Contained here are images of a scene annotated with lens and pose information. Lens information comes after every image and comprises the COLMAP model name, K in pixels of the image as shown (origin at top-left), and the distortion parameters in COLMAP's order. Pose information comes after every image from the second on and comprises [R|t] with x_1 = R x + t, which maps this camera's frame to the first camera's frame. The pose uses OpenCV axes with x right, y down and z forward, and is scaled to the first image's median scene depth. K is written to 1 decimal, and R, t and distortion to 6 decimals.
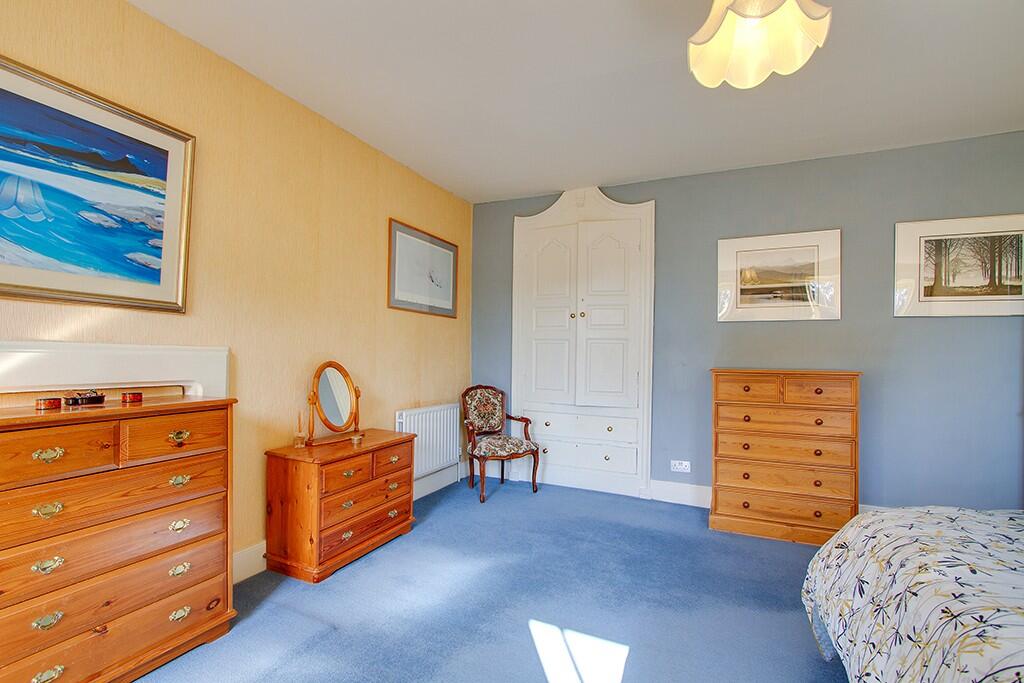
lens RADIAL K [[474.7, 0, 513.6], [0, 474.7, 348.8], [0, 0, 1]] dist [-0.014967, 0.000086]
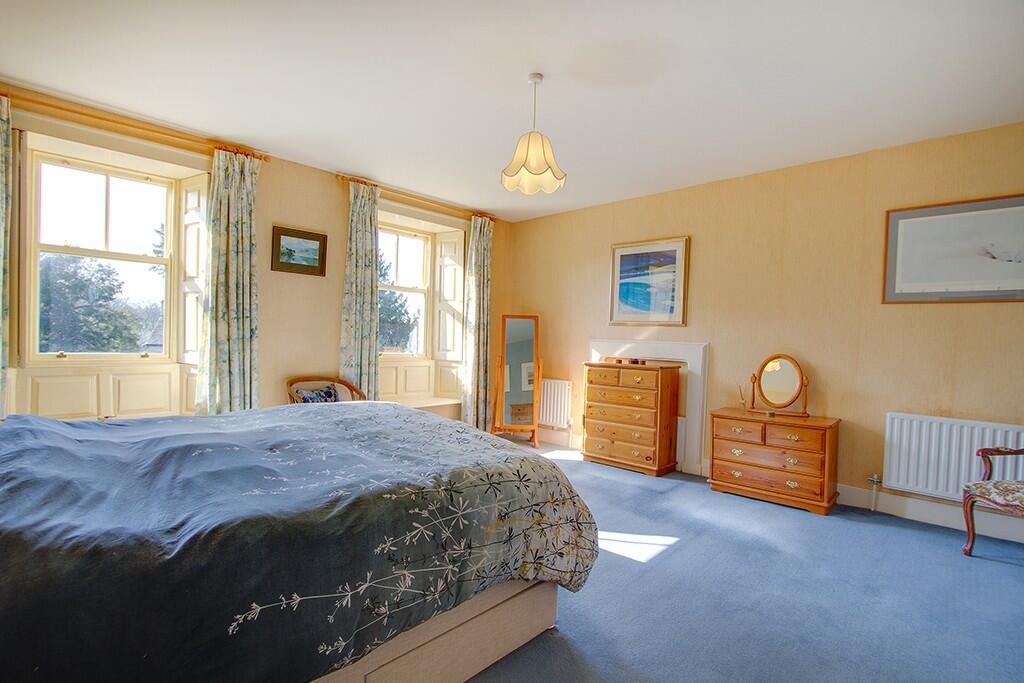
lens RADIAL K [[474.7, 0, 512.7], [0, 474.7, 339.9], [0, 0, 1]] dist [-0.014967, 0.000086]
pose [[-0.325284, -0.017051, -0.945462, 1.094068], [-0.018527, 0.999760, -0.011656, 0.016293], [0.945435, 0.013725, -0.325522, 0.726044]]
